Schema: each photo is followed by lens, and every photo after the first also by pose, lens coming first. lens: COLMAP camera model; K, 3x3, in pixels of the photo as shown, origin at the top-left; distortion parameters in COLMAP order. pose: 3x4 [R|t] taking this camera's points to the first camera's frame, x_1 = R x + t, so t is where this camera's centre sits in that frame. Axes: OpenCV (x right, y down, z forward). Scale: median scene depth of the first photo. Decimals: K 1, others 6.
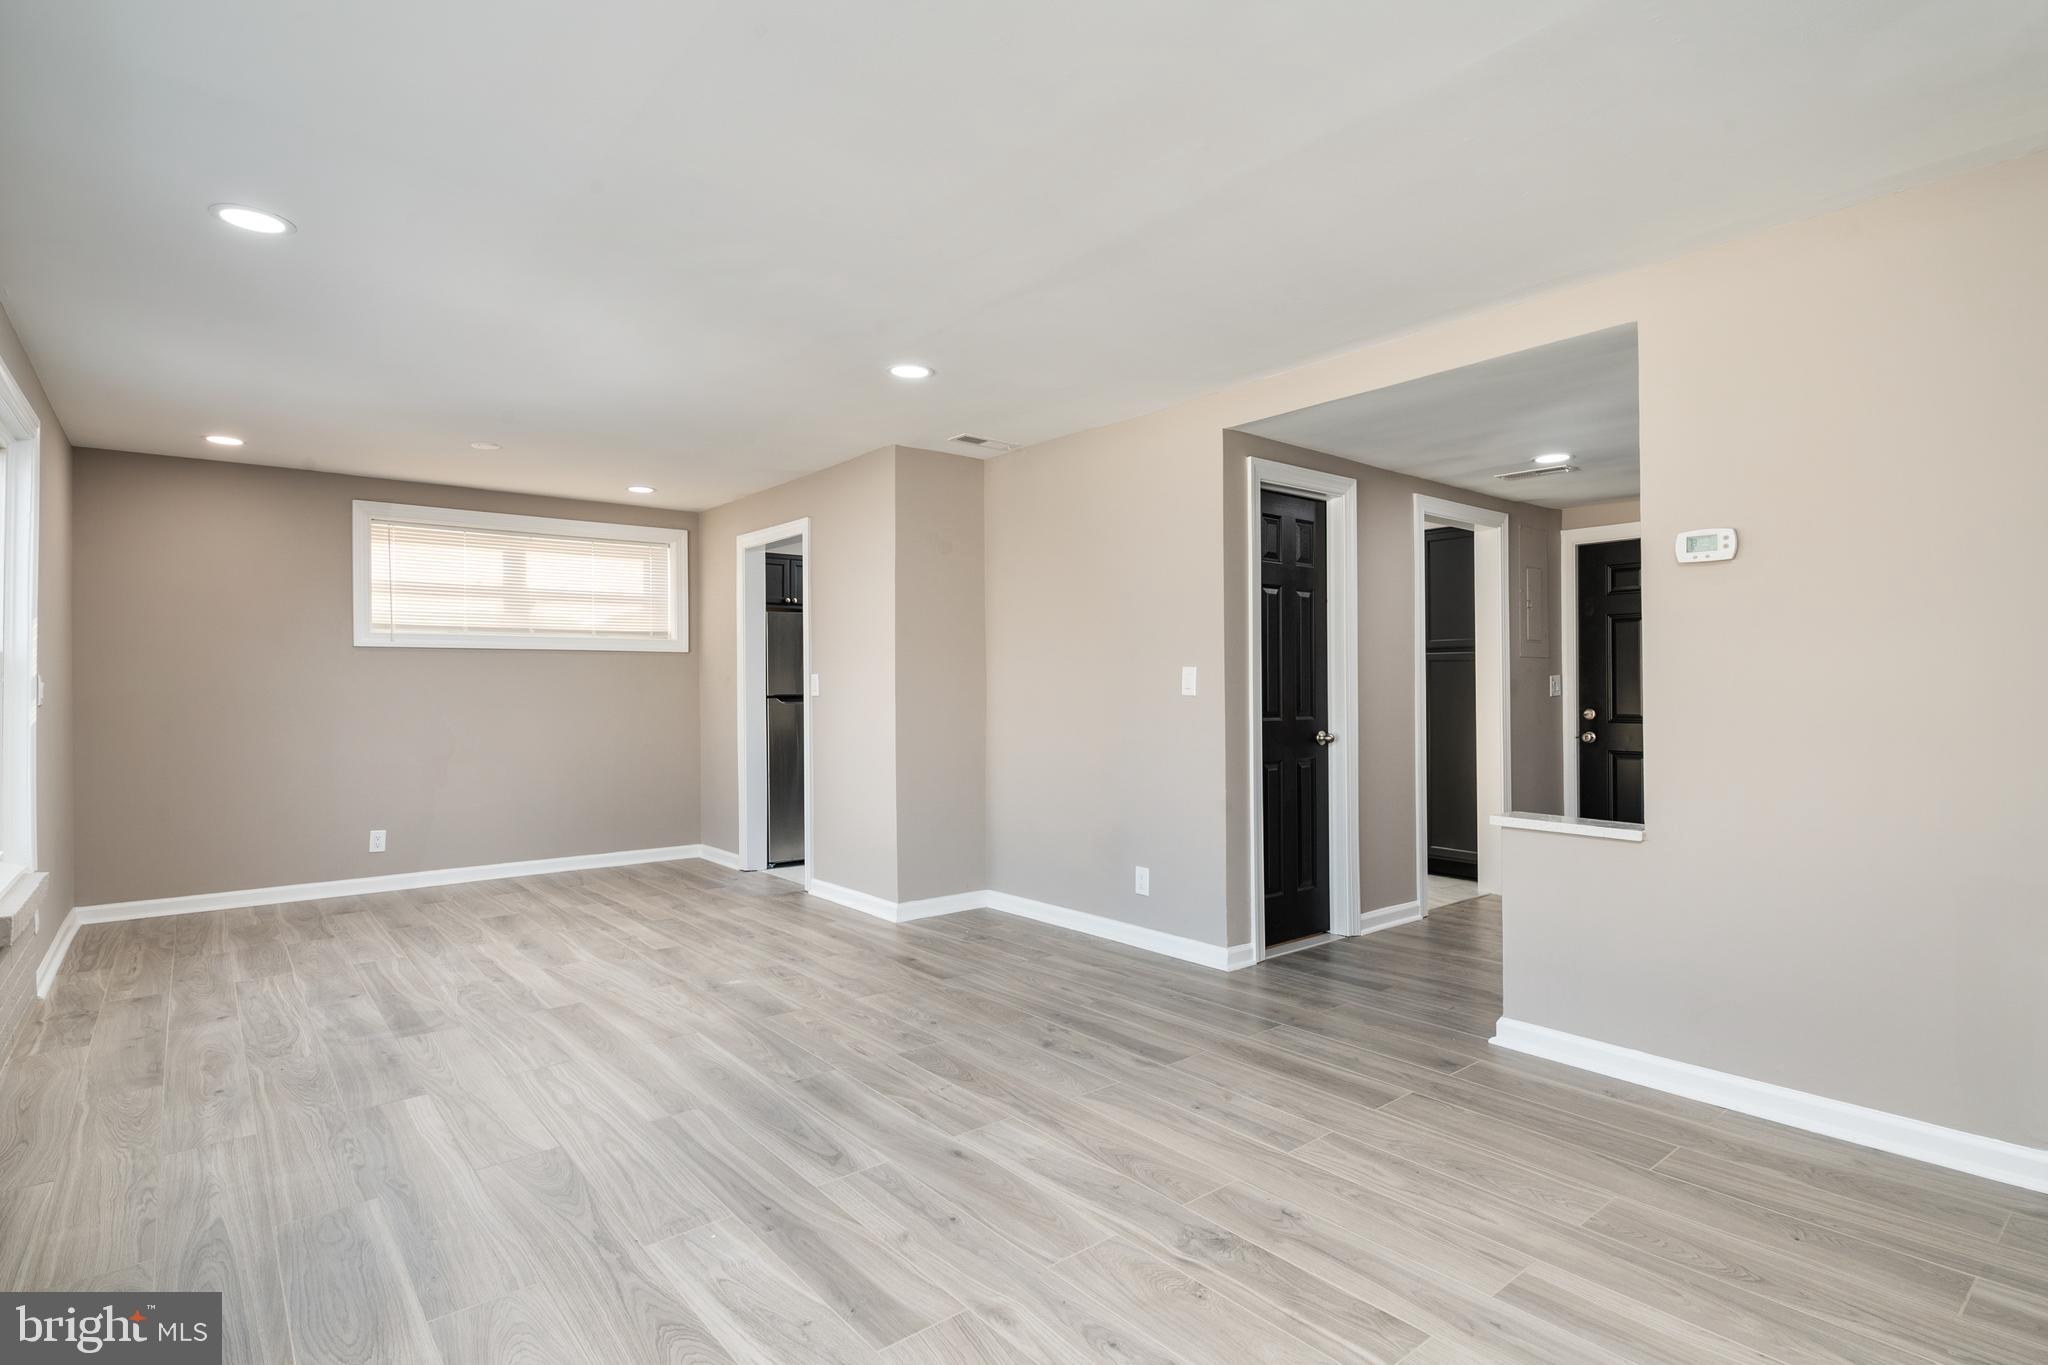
lens RADIAL K [[1014.2, 0, 1027.4], [0, 1014.2, 681.5], [0, 0, 1]] dist [0.002991, -0.009762]
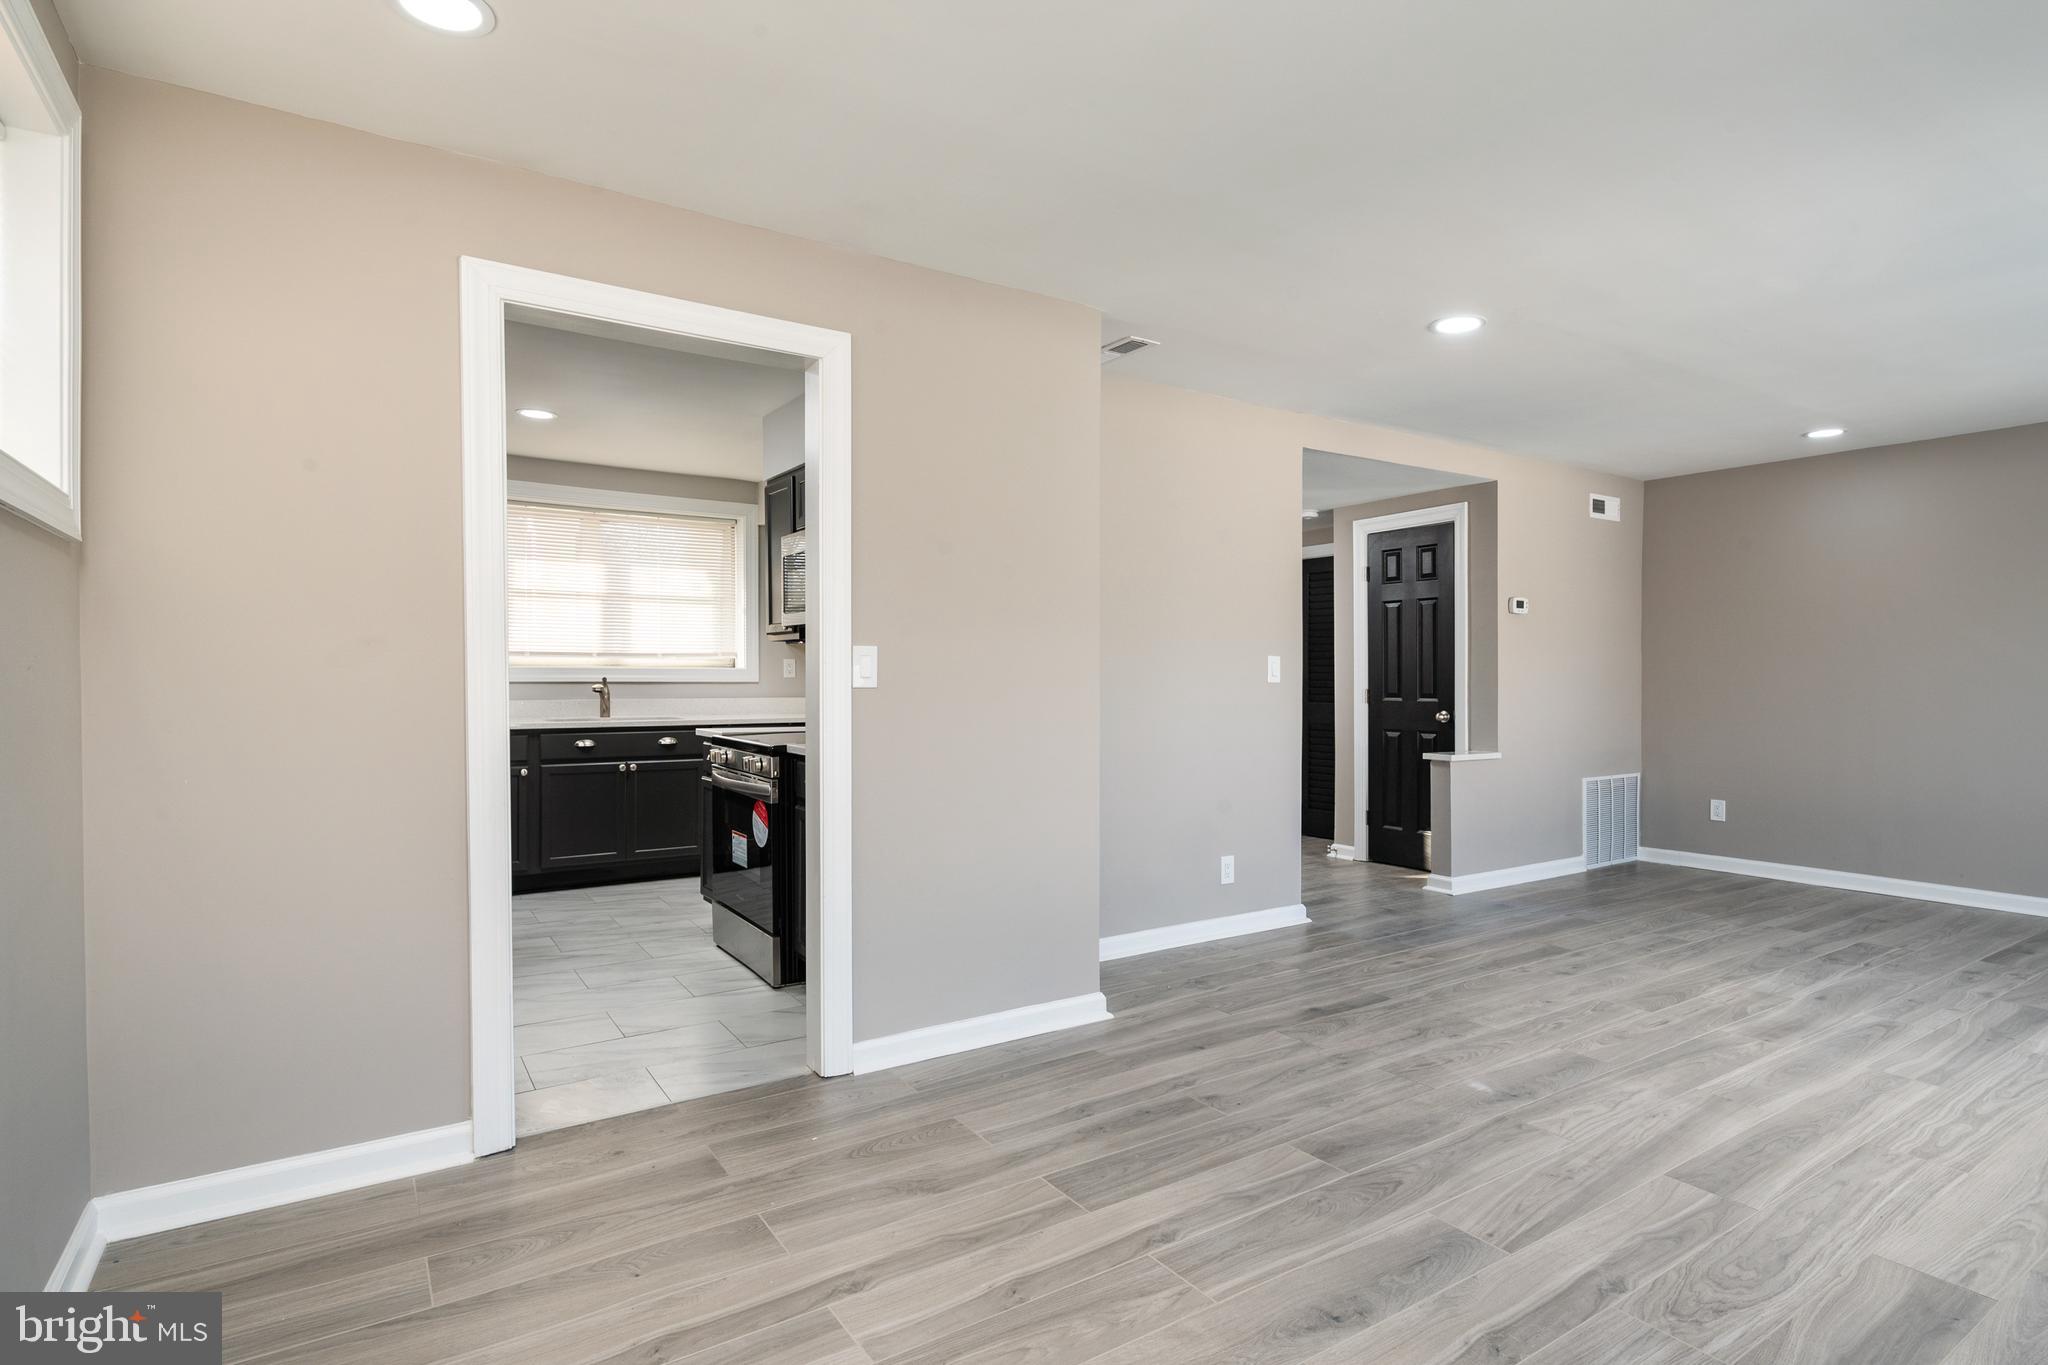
lens RADIAL K [[1014.2, 0, 1034.9], [0, 1014.2, 686.8], [0, 0, 1]] dist [0.002991, -0.009762]
pose [[0.118963, -0.006980, 0.992874, -1.072800], [-0.007767, 0.999938, 0.007960, 0.012095], [-0.992868, -0.008659, 0.118901, 1.277128]]
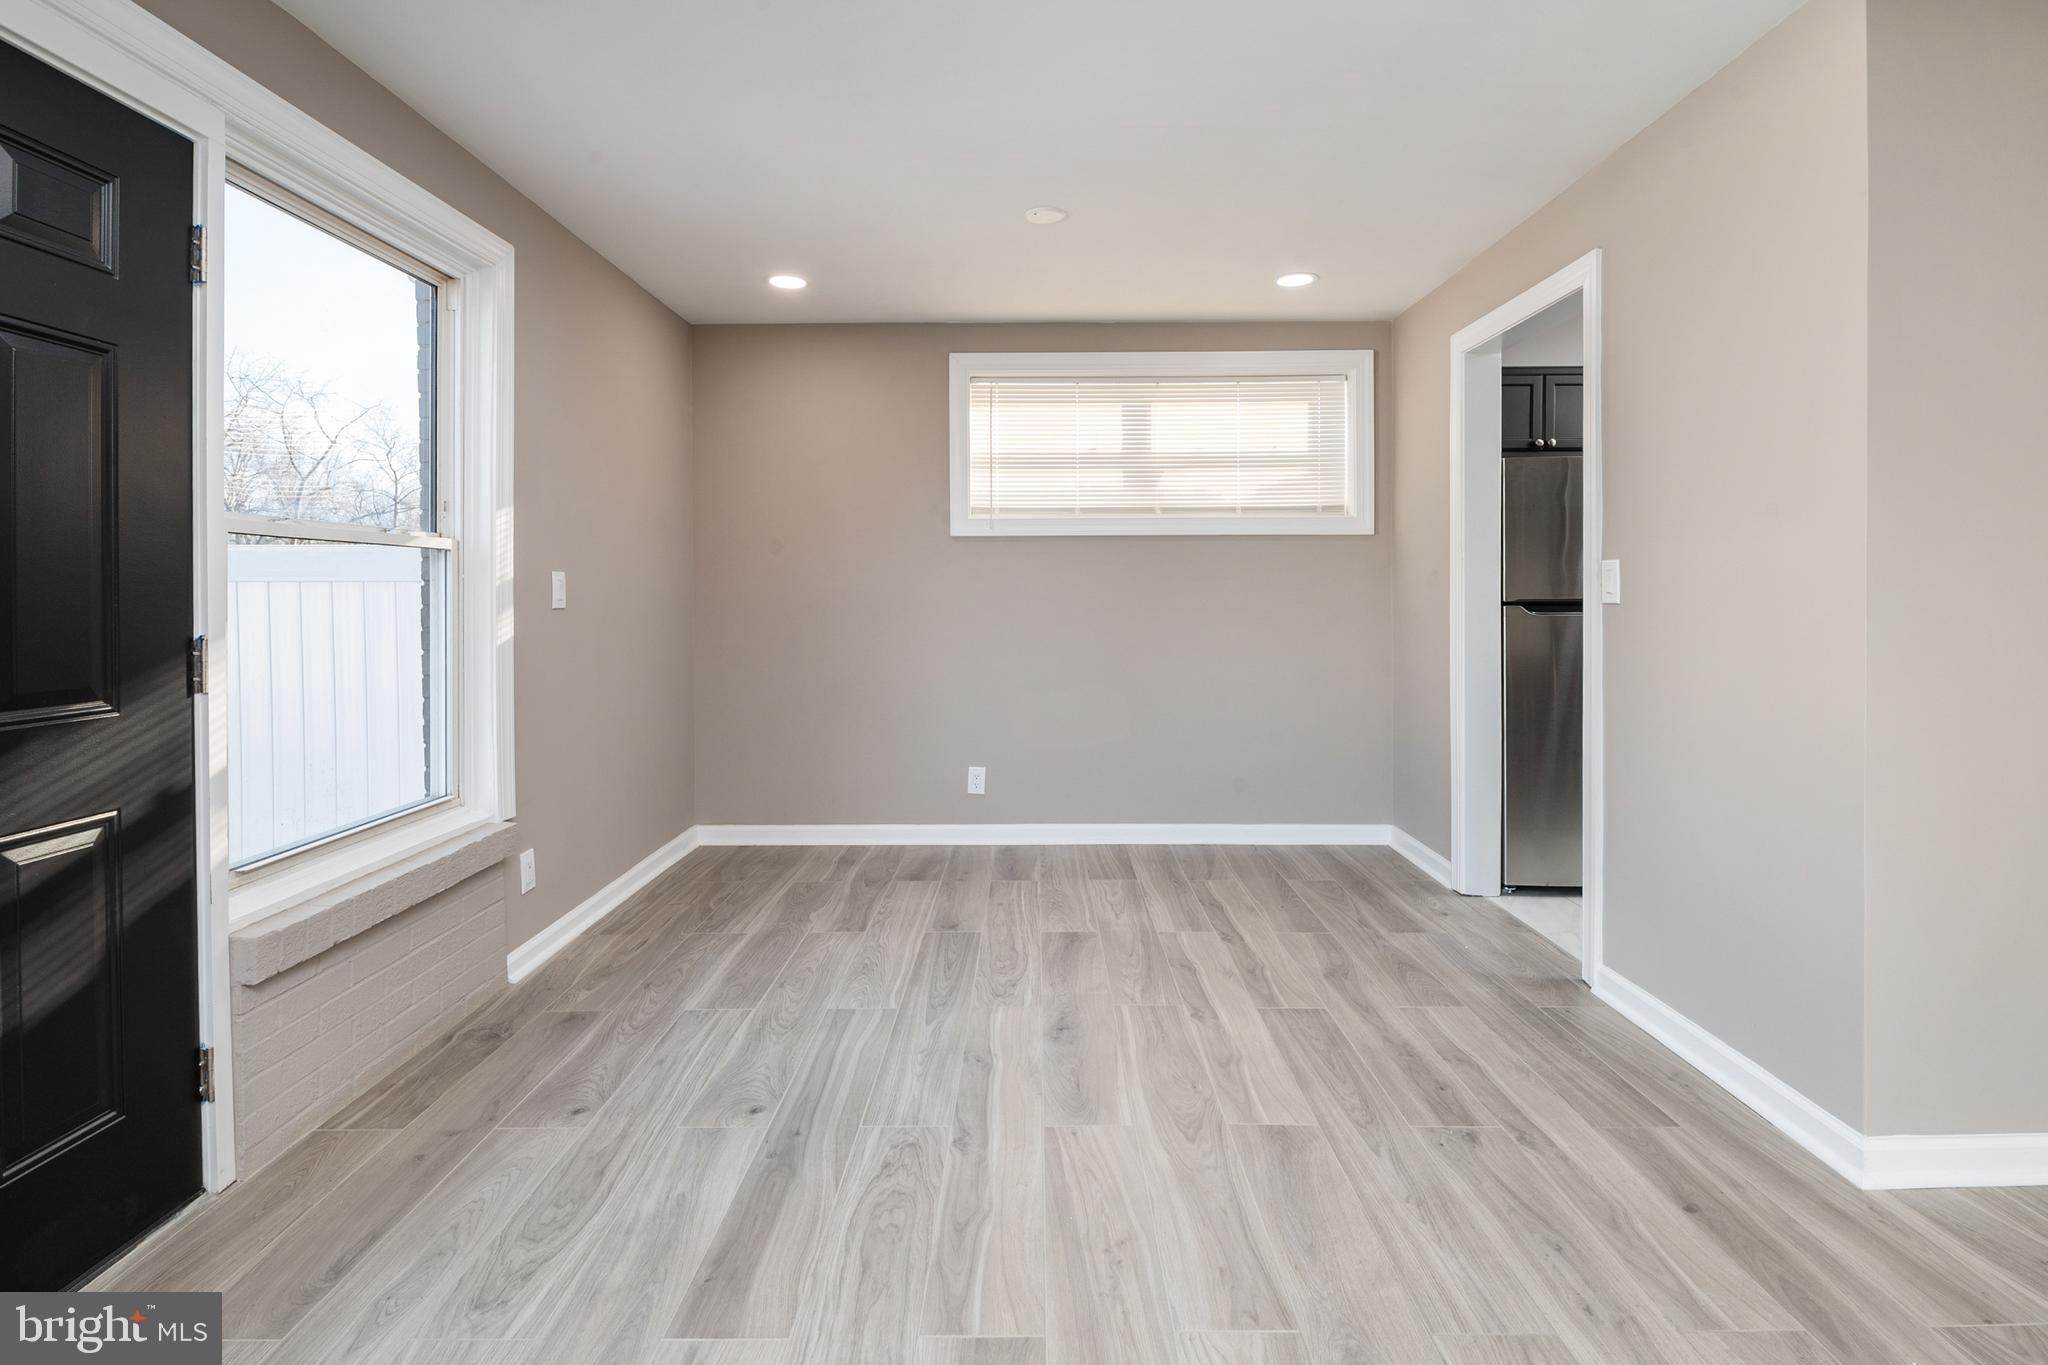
lens RADIAL K [[968.9, 0, 1032.8], [0, 968.9, 608.6], [0, 0, 1]] dist [-0.000944, -0.003068]
pose [[0.769950, 0.011819, -0.637994, -0.185731], [0.004283, 0.999710, 0.023688, 0.006683], [0.638089, -0.020971, 0.769677, 0.676689]]
